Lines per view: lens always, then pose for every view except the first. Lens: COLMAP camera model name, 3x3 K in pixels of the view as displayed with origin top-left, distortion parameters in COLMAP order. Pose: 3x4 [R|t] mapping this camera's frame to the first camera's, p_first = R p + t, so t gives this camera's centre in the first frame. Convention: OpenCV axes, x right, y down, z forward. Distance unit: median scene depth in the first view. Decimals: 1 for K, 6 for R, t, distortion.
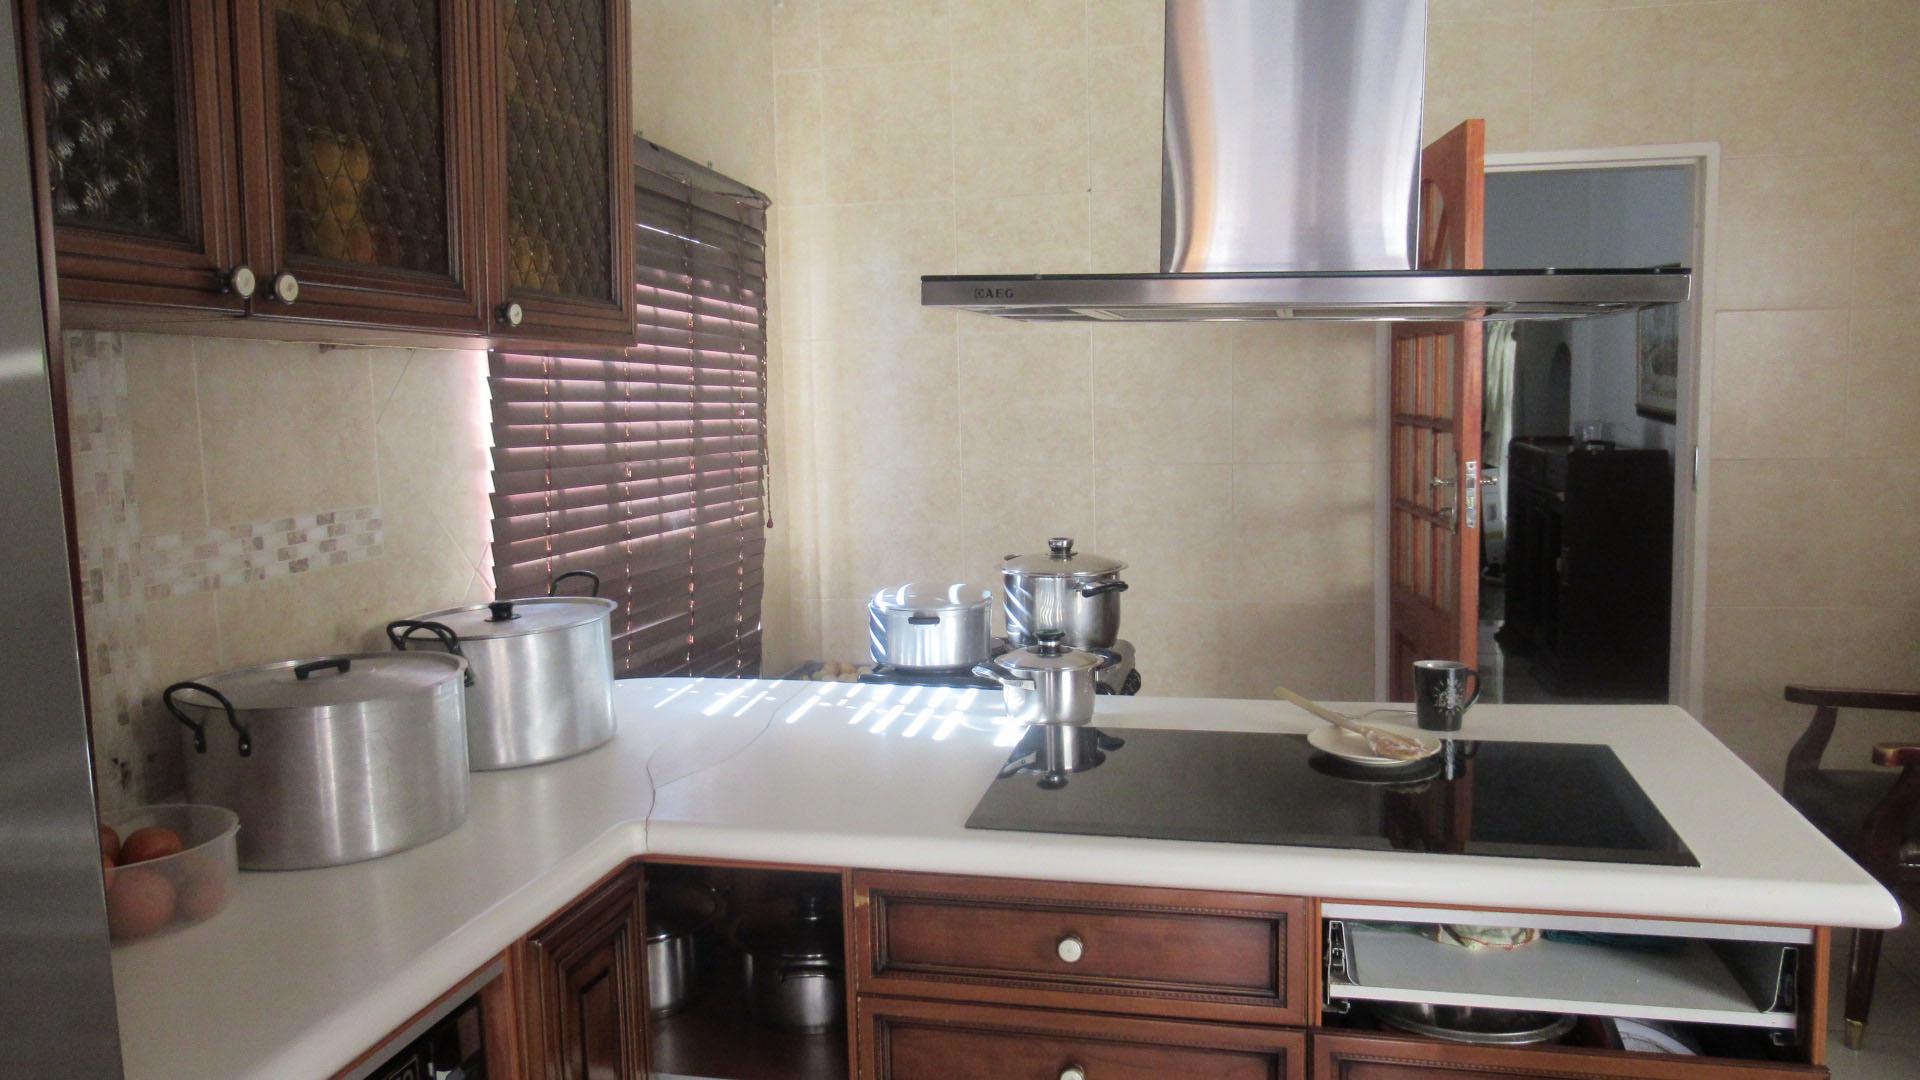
lens RADIAL K [[1428.0, 0, 950.8], [0, 1428.0, 543.8], [0, 0, 1]] dist [-0.010266, -0.005125]
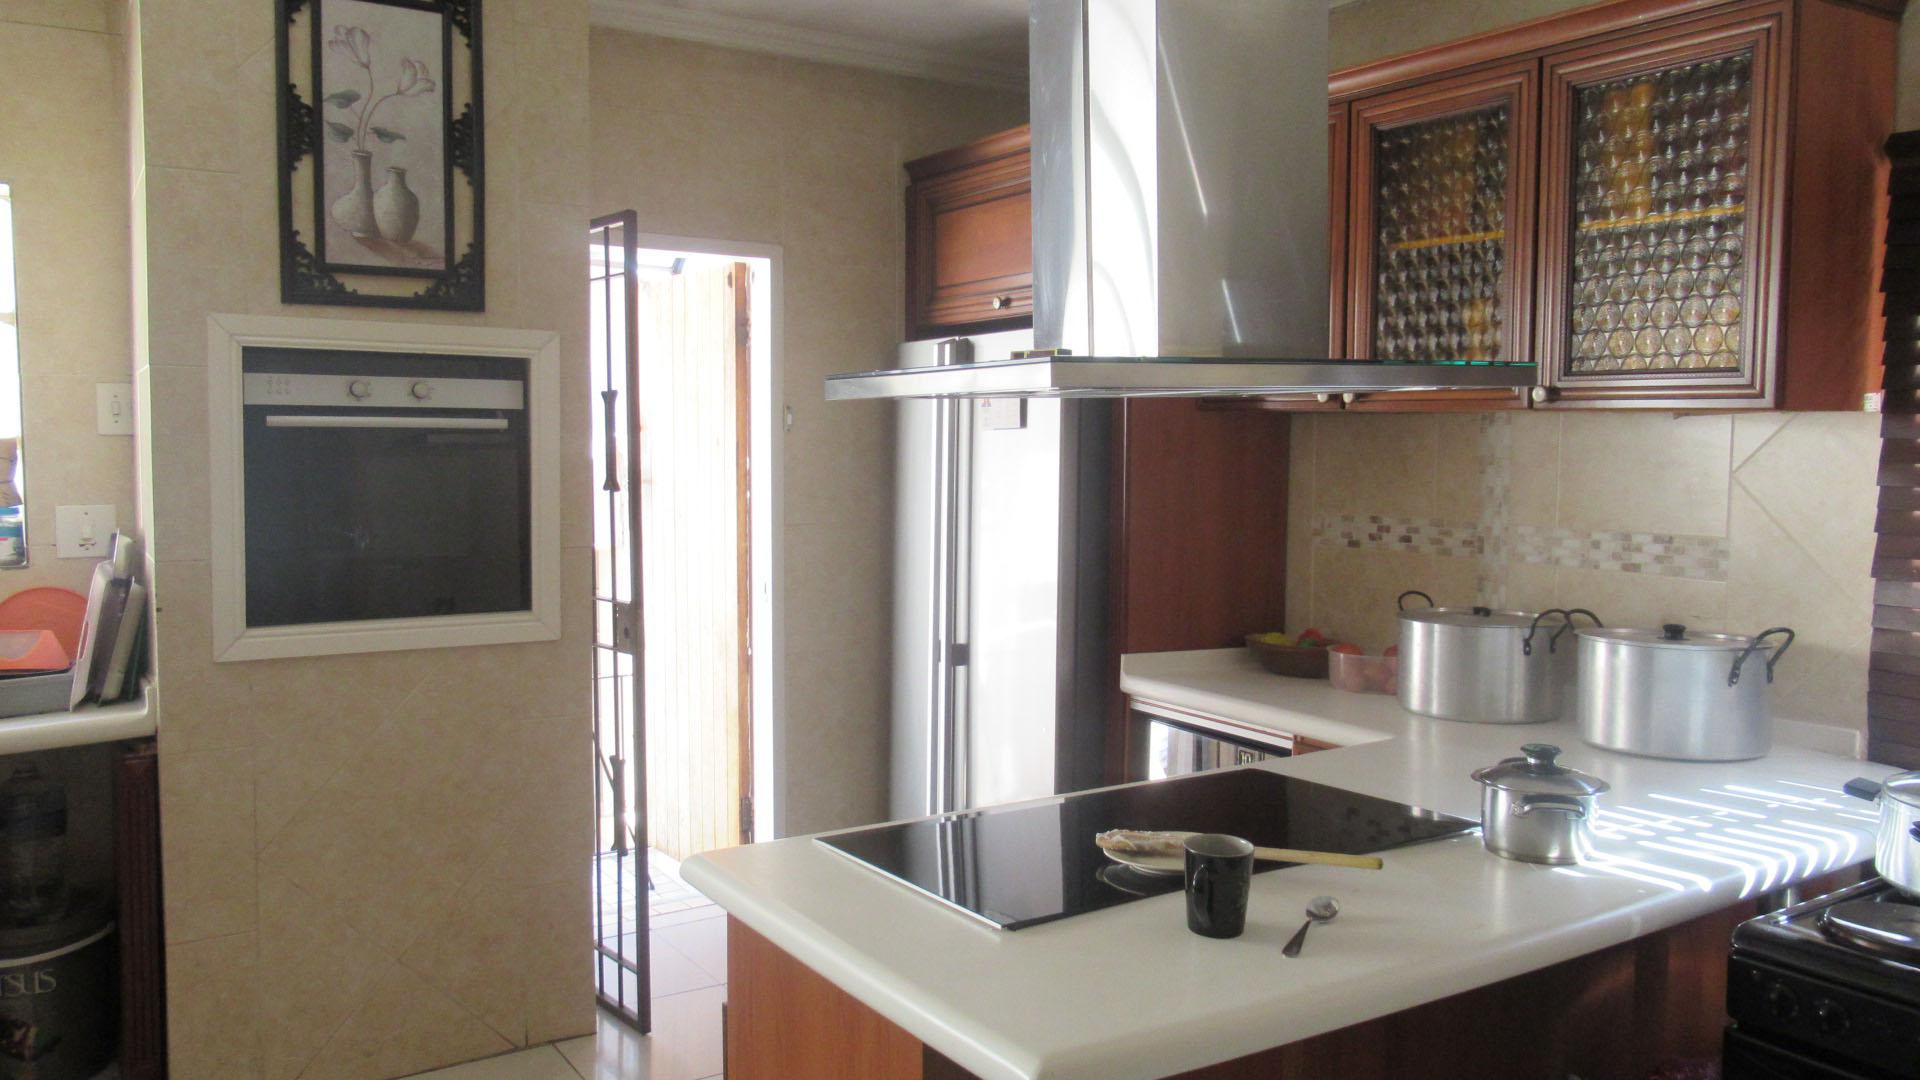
lens RADIAL K [[1428.0, 0, 959.1], [0, 1428.0, 529.8], [0, 0, 1]] dist [-0.010266, -0.005125]
pose [[-0.701358, 0.069624, -0.709400, 0.909777], [-0.064772, 0.984876, 0.160699, -0.184062], [0.709860, 0.158657, -0.686241, 1.323936]]
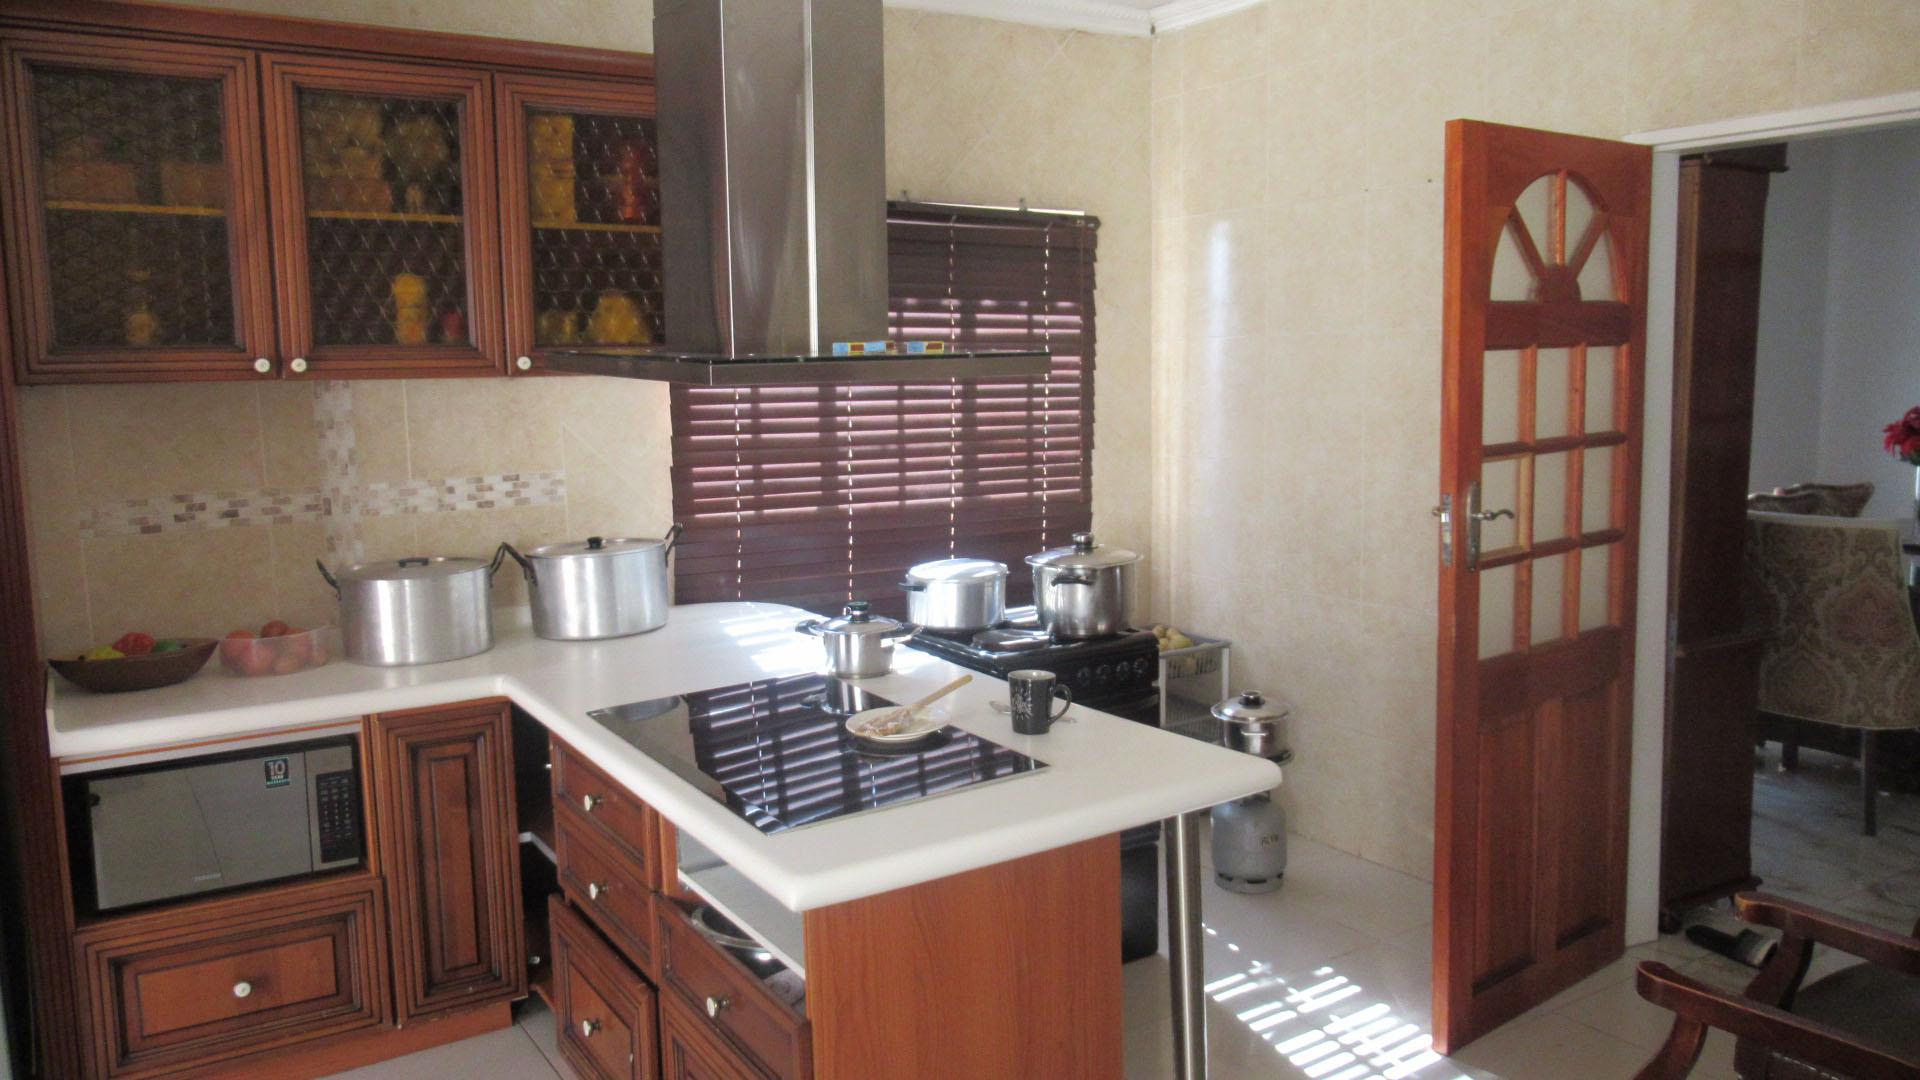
lens RADIAL K [[1428.0, 0, 953.9], [0, 1428.0, 534.5], [0, 0, 1]] dist [-0.010266, -0.005125]
pose [[0.696630, 0.096349, -0.710931, 1.039402], [-0.070670, 0.995337, 0.065645, -0.090391], [0.713941, 0.004511, 0.700191, 0.170618]]
